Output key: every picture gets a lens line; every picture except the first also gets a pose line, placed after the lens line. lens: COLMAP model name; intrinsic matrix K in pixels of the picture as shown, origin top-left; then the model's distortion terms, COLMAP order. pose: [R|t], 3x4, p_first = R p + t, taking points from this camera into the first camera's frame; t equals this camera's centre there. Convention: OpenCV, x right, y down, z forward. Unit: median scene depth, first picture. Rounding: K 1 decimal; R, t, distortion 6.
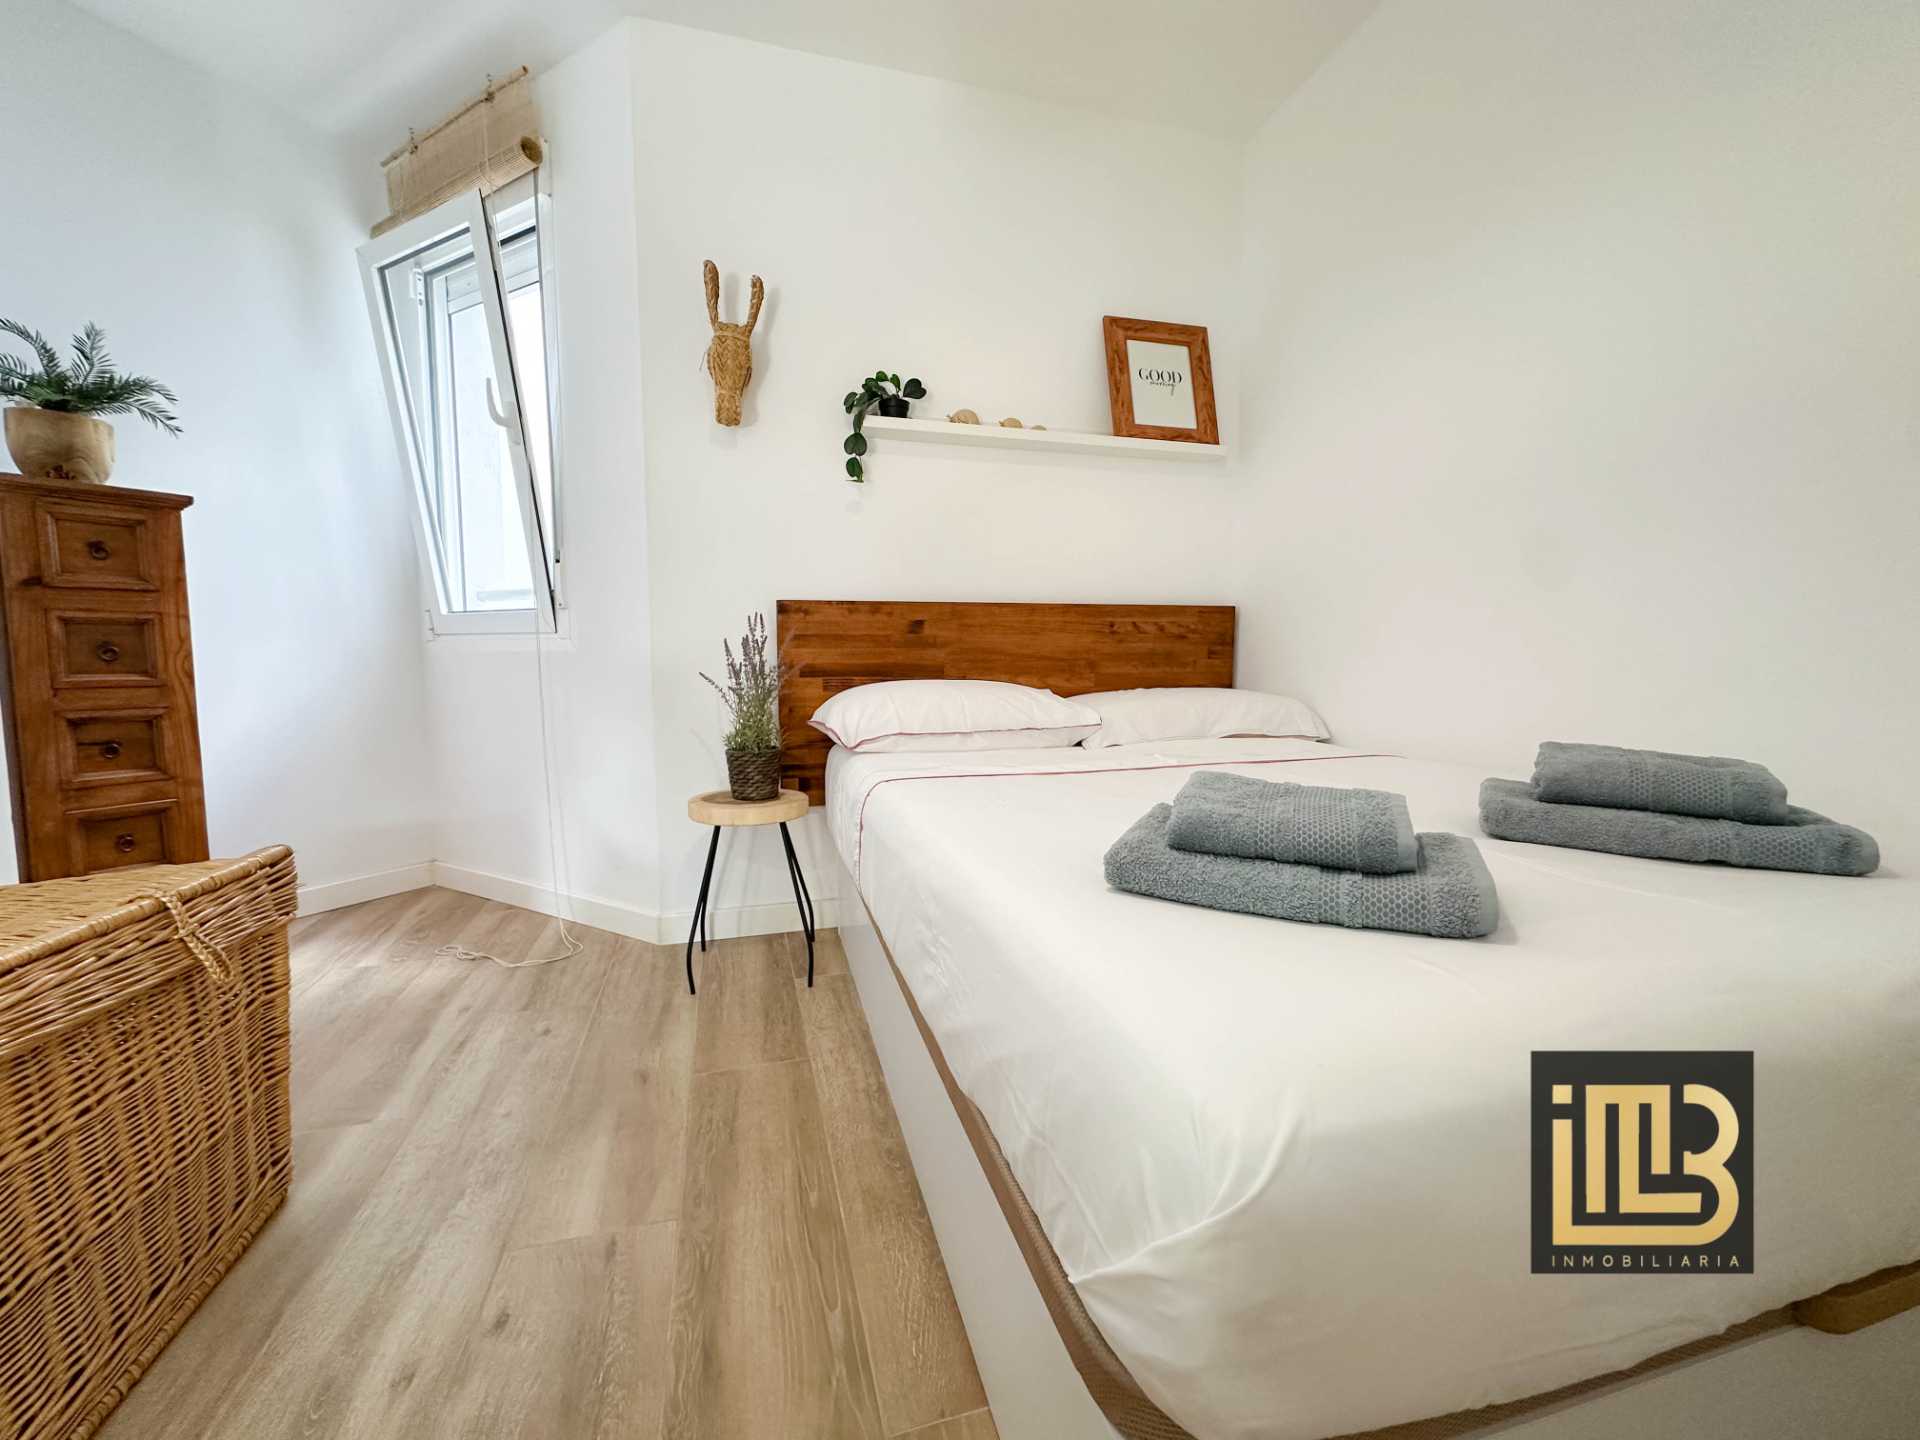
lens RADIAL K [[773.9, 0, 957.6], [0, 773.9, 719.0], [0, 0, 1]] dist [-0.003378, 0.001231]
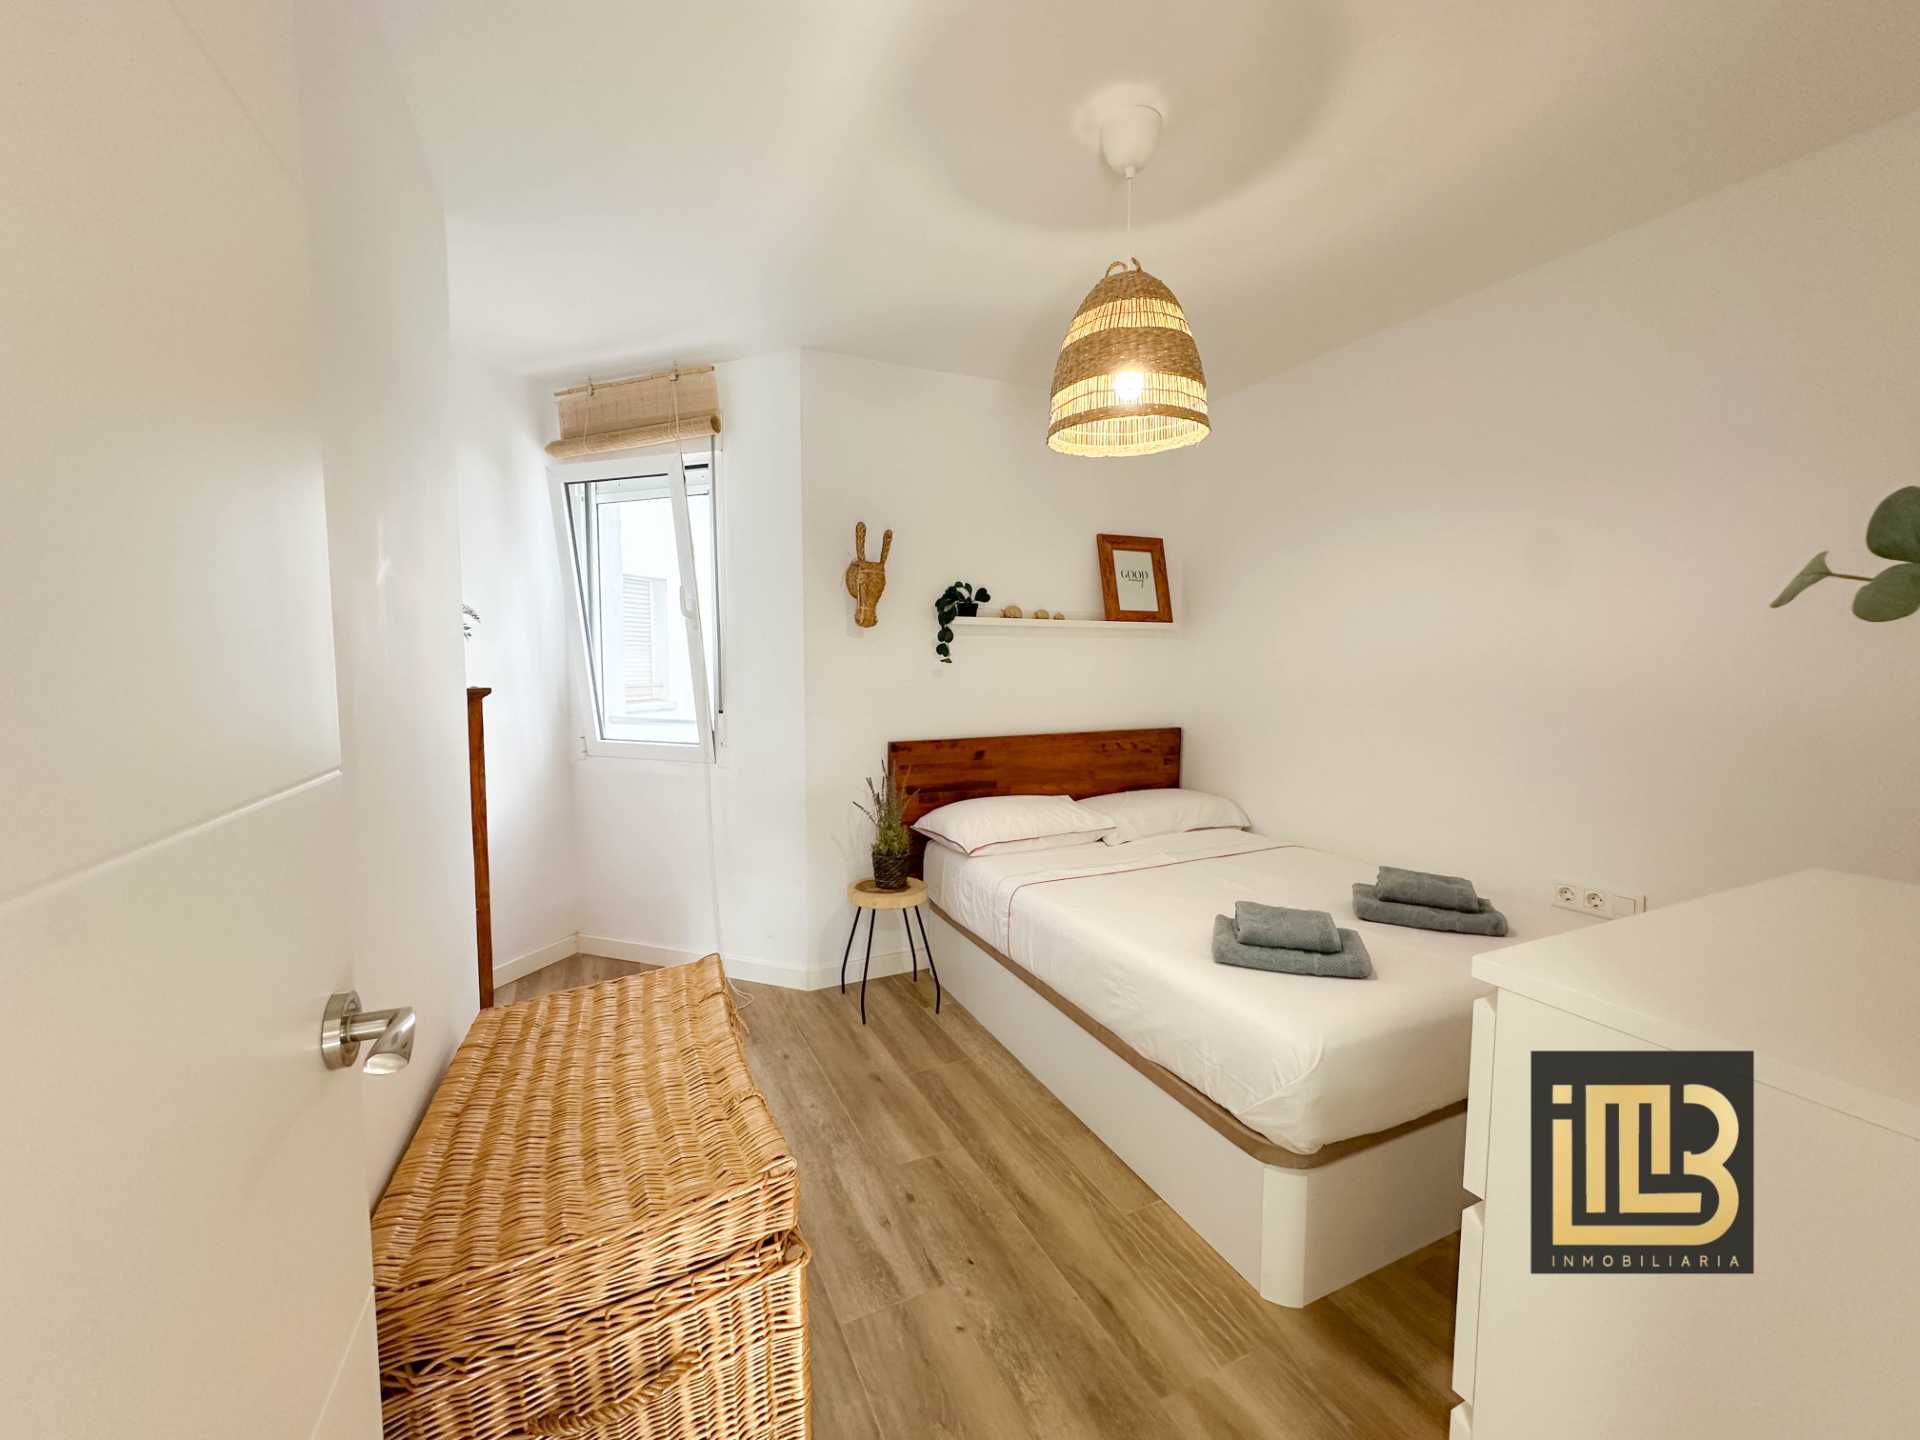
lens RADIAL K [[773.9, 0, 959.0], [0, 773.9, 720.9], [0, 0, 1]] dist [-0.003378, 0.001231]
pose [[0.986377, -0.009775, 0.164208, -0.338983], [0.011254, 0.999904, -0.008076, -0.178839], [-0.164113, 0.009814, 0.986393, -0.421046]]
